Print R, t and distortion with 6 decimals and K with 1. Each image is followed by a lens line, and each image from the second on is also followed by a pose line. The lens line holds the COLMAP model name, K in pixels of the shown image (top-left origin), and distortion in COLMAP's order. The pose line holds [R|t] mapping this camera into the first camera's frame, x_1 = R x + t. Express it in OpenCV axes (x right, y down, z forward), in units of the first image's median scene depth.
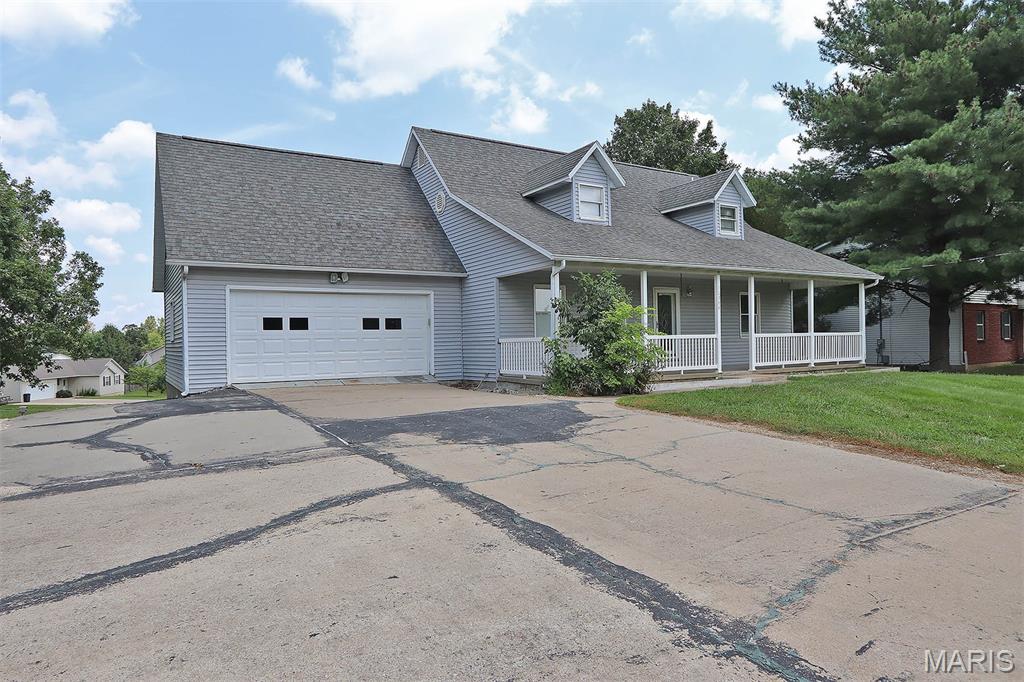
lens RADIAL K [[651.8, 0, 510.7], [0, 651.8, 339.4], [0, 0, 1]] dist [0.005126, 0.003030]
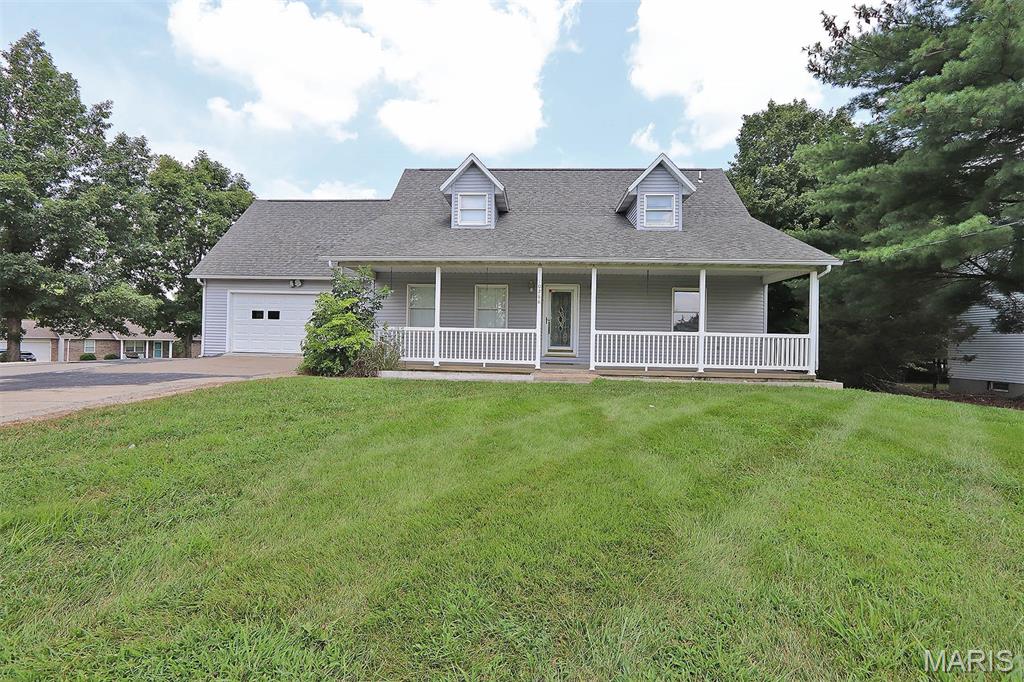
lens RADIAL K [[464.2, 0, 512.0], [0, 464.2, 341.0], [0, 0, 1]] dist [-0.002302, 0.000288]
pose [[0.814950, 0.039869, -0.578158, 0.780419], [-0.030468, 0.999199, 0.025956, -0.008838], [0.578729, -0.003538, 0.815512, 0.469004]]
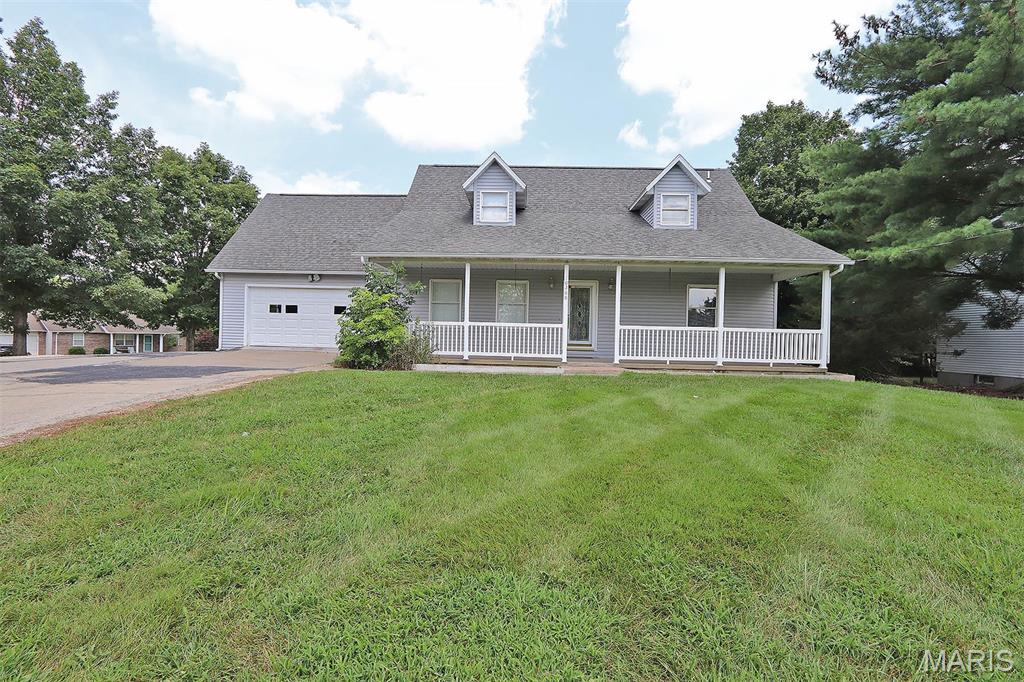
lens RADIAL K [[464.2, 0, 512.0], [0, 464.2, 341.0], [0, 0, 1]] dist [-0.002302, 0.000288]
pose [[0.832125, 0.048375, -0.552474, 0.736111], [-0.033371, 0.998751, 0.037188, -0.007293], [0.553583, -0.012509, 0.832700, 0.405006]]
